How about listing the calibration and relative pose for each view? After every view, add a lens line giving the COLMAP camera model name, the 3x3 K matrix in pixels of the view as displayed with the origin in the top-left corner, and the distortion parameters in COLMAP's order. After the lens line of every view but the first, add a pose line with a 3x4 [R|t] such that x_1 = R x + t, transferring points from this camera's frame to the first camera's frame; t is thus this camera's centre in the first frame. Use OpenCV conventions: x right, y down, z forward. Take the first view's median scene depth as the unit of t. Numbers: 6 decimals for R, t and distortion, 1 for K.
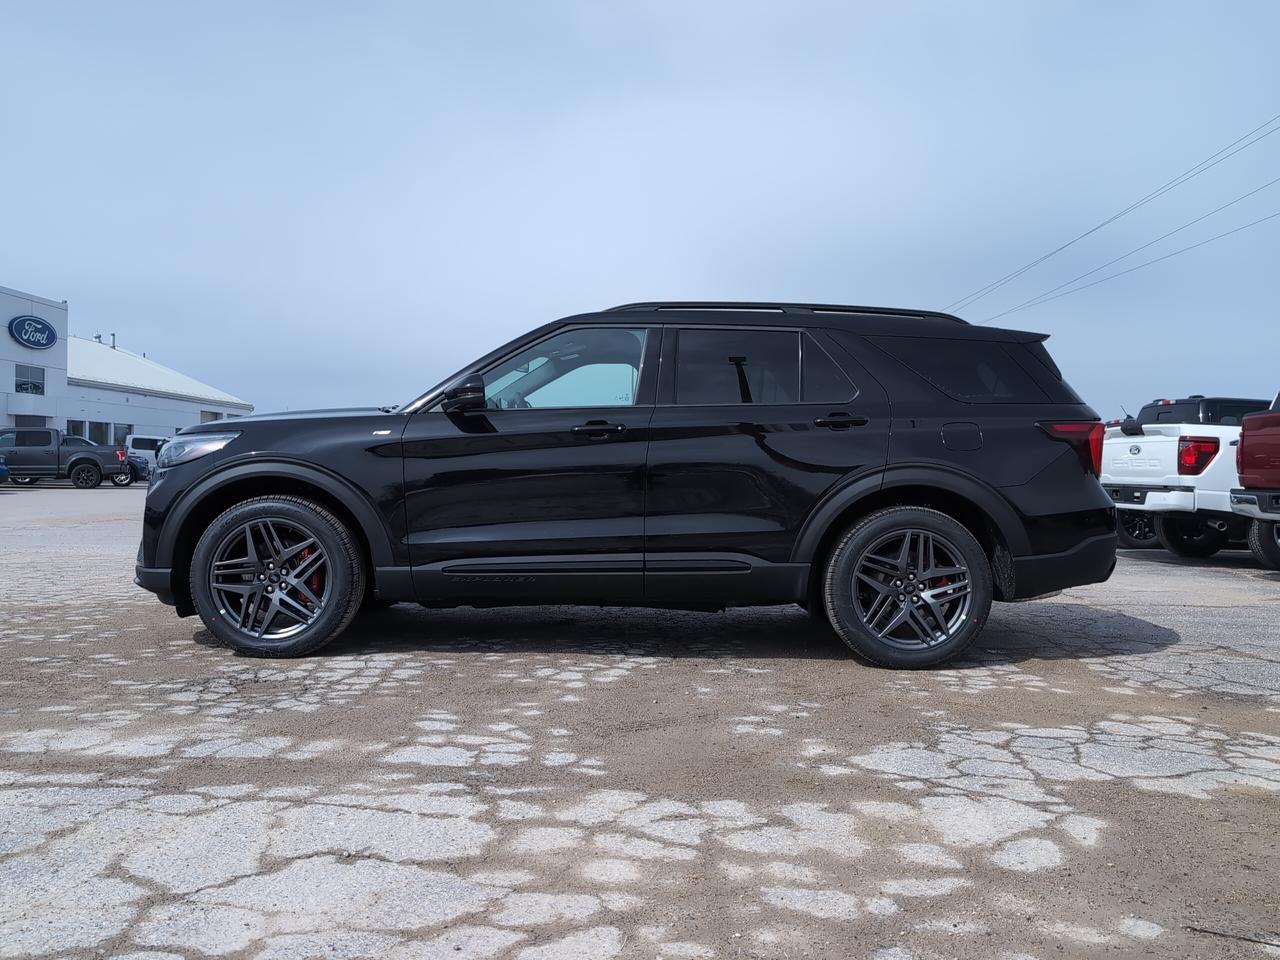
lens RADIAL K [[1093.4, 0, 643.2], [0, 1093.4, 479.8], [0, 0, 1]] dist [0.015690, -0.016910]
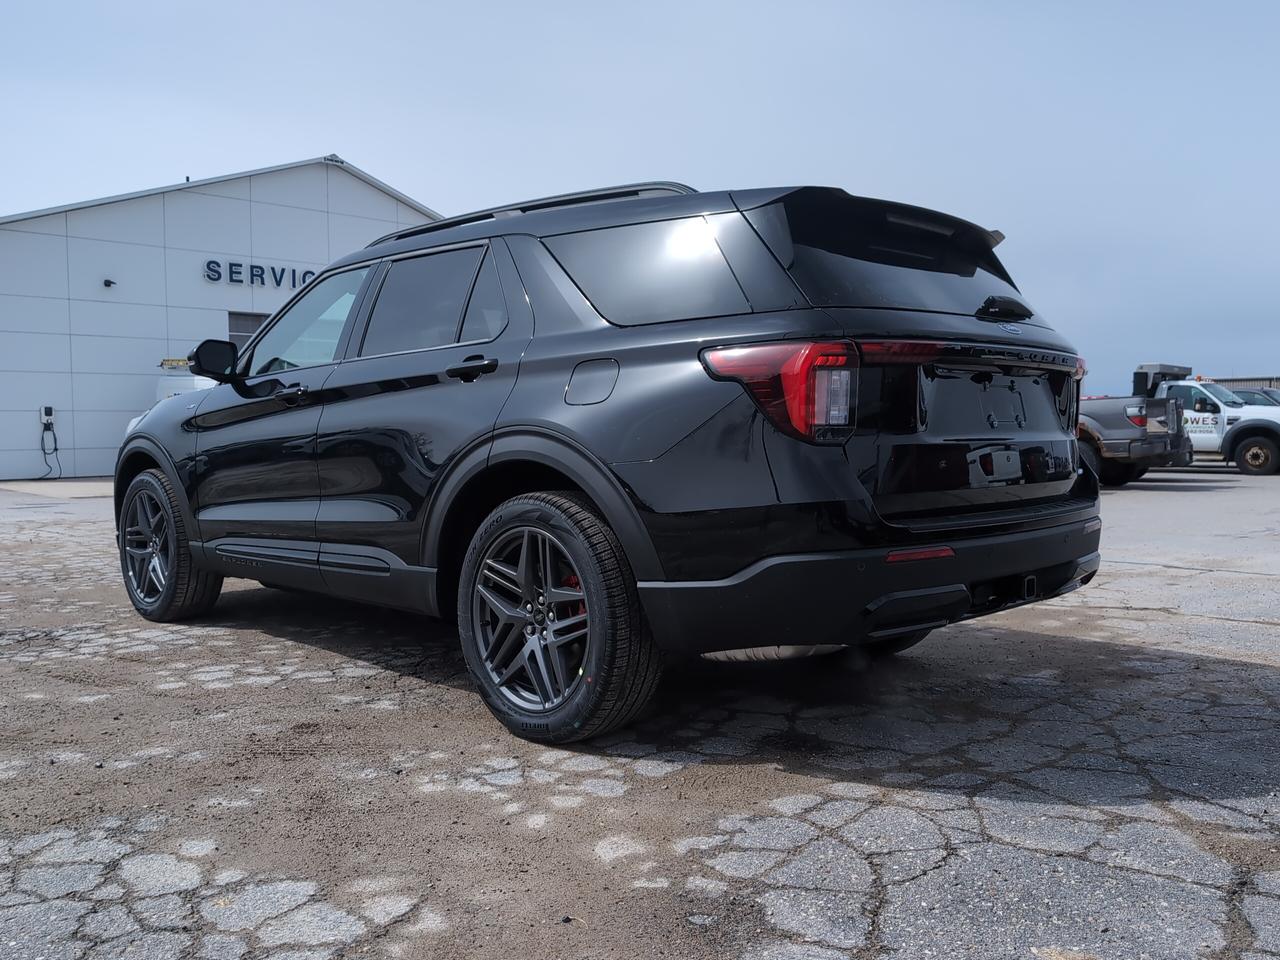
lens RADIAL K [[1093.4, 0, 636.4], [0, 1093.4, 479.0], [0, 0, 1]] dist [0.015690, -0.016910]
pose [[0.694356, 0.011009, -0.719547, 0.766711], [0.012426, 0.999550, 0.027284, -0.000505], [0.719524, -0.027886, 0.693907, 0.598489]]
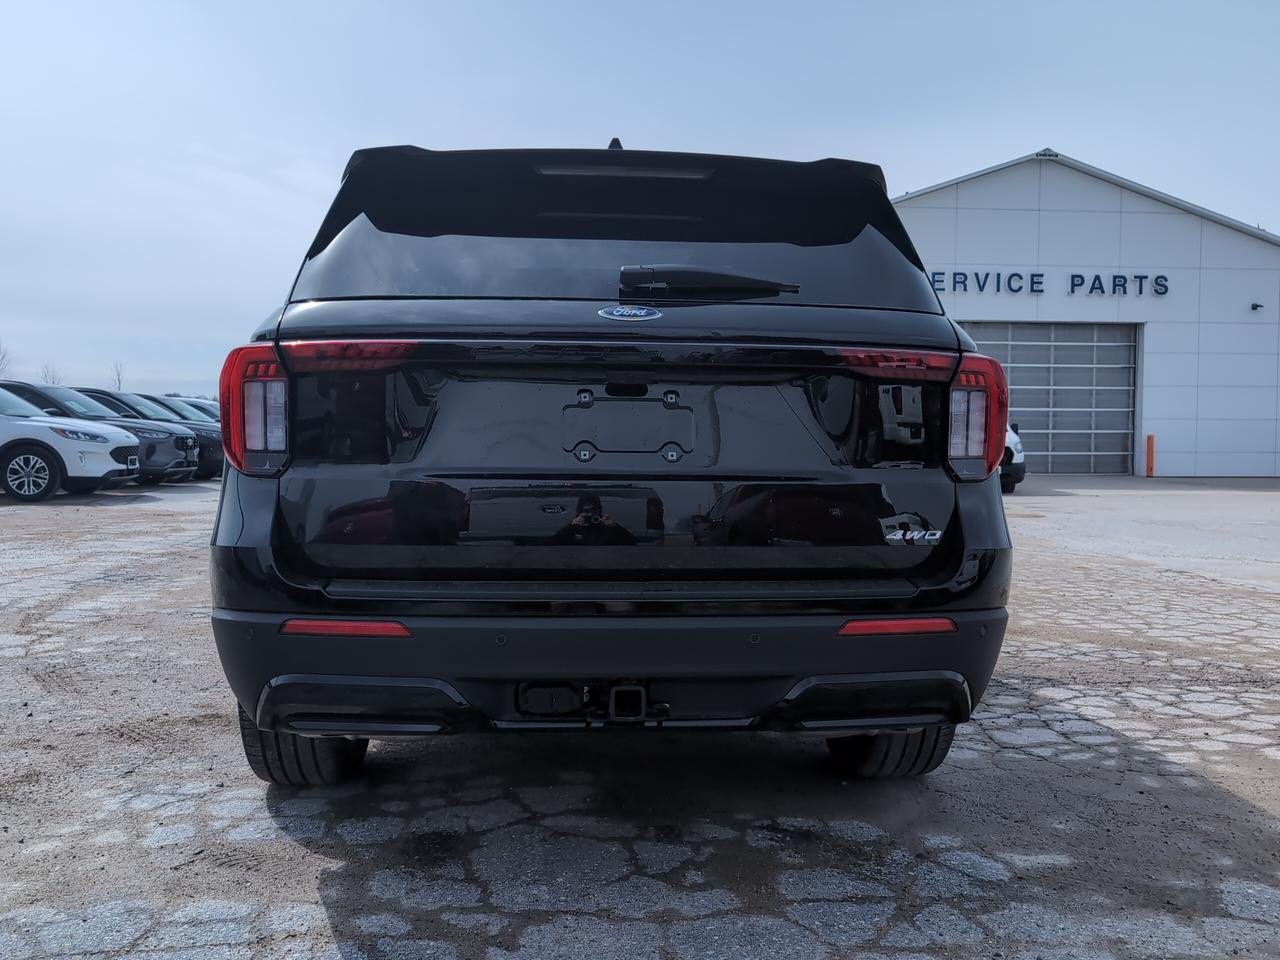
lens RADIAL K [[1093.4, 0, 644.2], [0, 1093.4, 480.0], [0, 0, 1]] dist [0.015690, -0.016910]
pose [[0.060335, 0.027041, -0.997812, 0.890214], [-0.020720, 0.999452, 0.025832, -0.014970], [0.997963, 0.019116, 0.060862, 1.206069]]
